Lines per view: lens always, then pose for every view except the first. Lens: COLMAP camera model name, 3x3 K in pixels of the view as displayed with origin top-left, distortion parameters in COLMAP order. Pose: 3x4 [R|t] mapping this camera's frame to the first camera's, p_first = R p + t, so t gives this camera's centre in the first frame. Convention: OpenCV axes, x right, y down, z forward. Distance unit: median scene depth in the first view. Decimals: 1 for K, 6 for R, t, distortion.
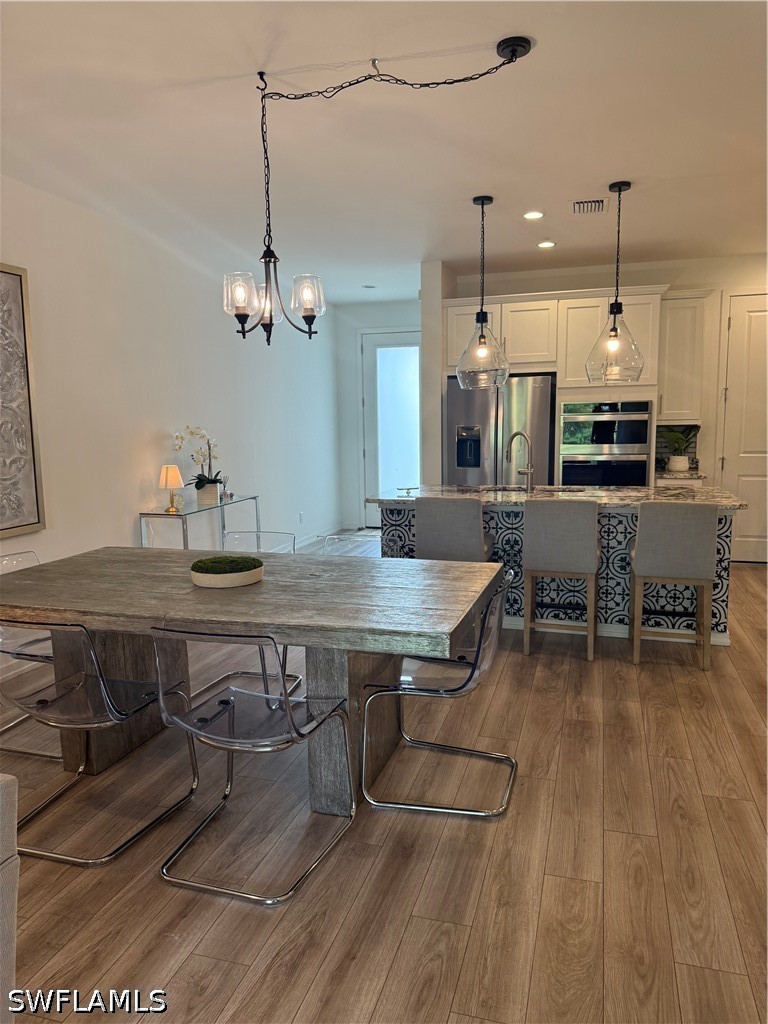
lens RADIAL K [[729.7, 0, 383.7], [0, 729.7, 515.1], [0, 0, 1]] dist [0.004314, -0.007088]
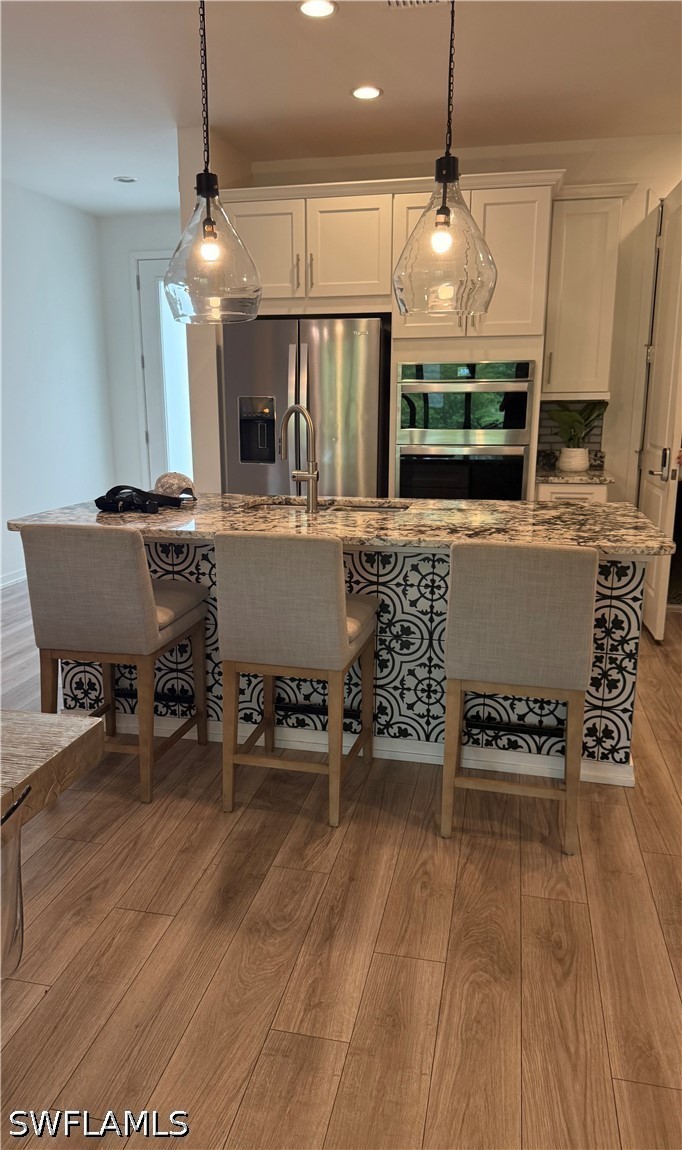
lens RADIAL K [[796.2, 0, 338.9], [0, 796.2, 572.5], [0, 0, 1]] dist [0.013455, -0.012561]
pose [[0.997679, -0.000957, 0.068088, 0.150877], [-0.004754, 0.996482, 0.083669, -0.029953], [-0.067928, -0.083798, 0.994165, 0.305832]]
